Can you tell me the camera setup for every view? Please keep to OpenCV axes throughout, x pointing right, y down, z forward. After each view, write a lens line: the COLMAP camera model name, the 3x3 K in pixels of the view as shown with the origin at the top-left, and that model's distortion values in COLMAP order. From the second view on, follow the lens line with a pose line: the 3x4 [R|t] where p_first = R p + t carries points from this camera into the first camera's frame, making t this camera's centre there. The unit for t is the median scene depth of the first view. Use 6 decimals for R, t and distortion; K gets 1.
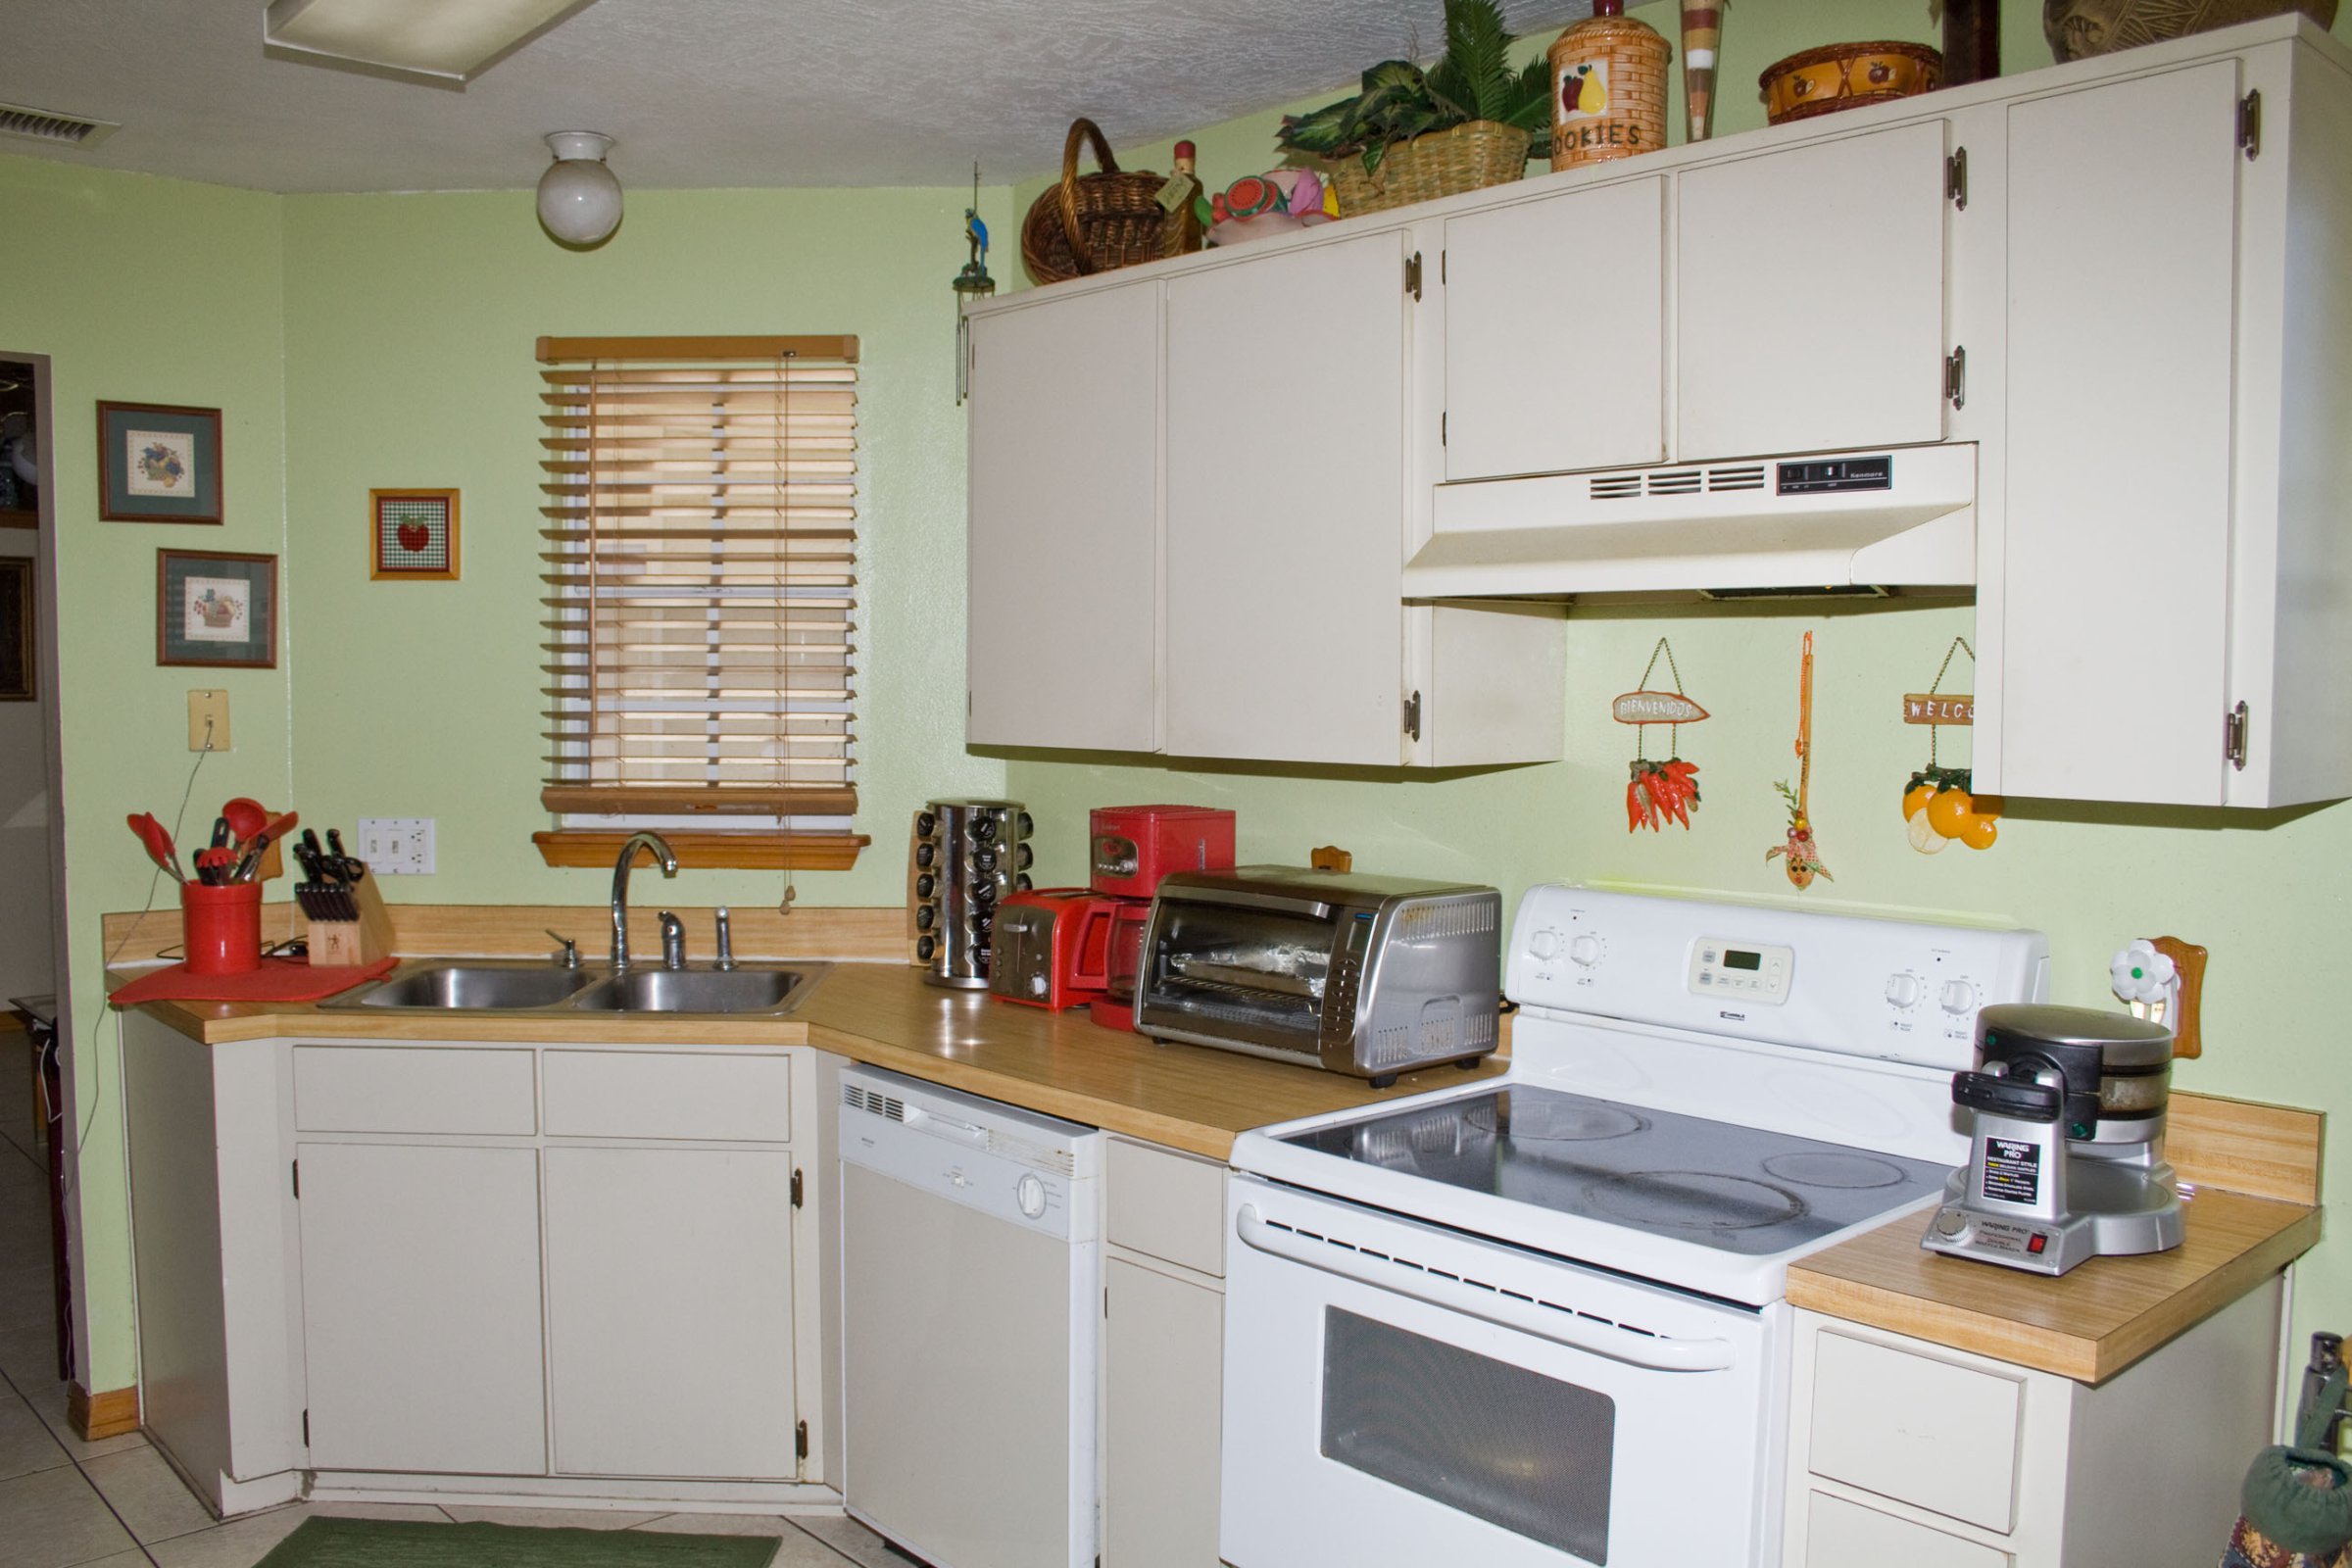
lens RADIAL K [[1940.1, 0, 1174.4], [0, 1940.1, 787.0], [0, 0, 1]] dist [-0.151474, 0.126150]
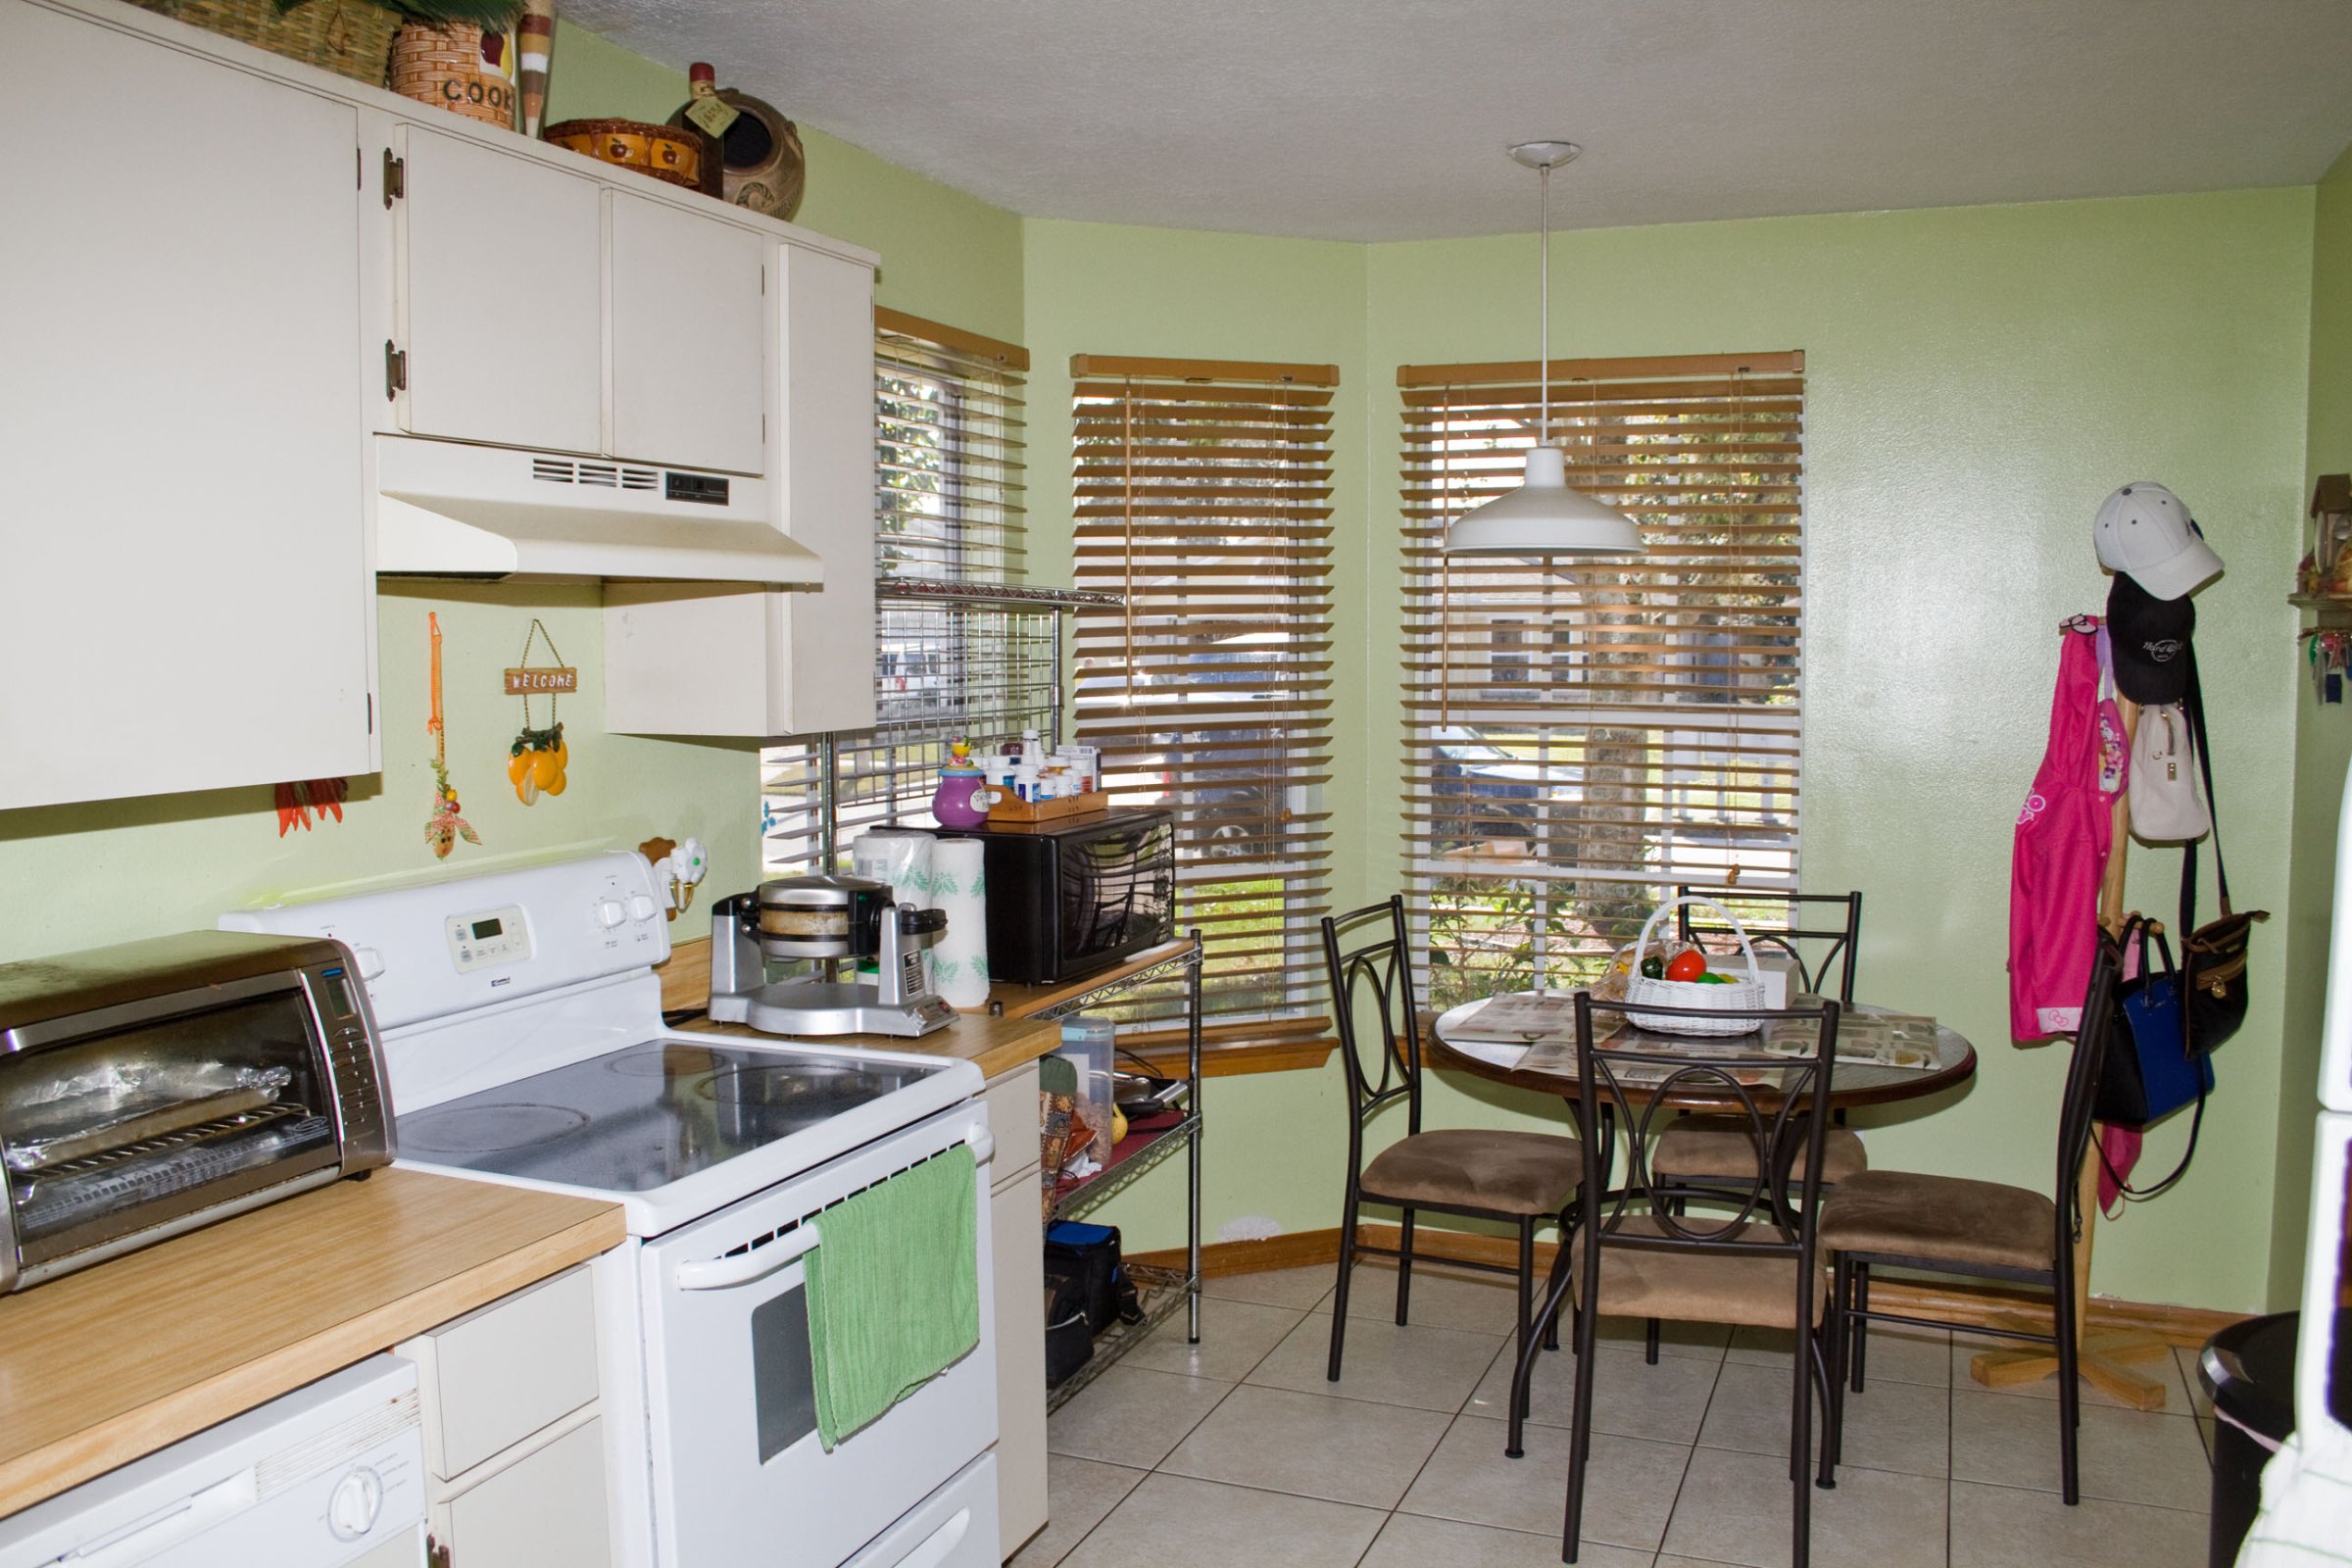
lens RADIAL K [[1940.1, 0, 1176.6], [0, 1940.1, 787.9], [0, 0, 1]] dist [-0.151474, 0.126150]
pose [[-0.428519, -0.073158, 0.900566, -0.827272], [0.052732, 0.992993, 0.105759, -0.078804], [-0.901992, 0.092809, -0.421659, 1.145032]]
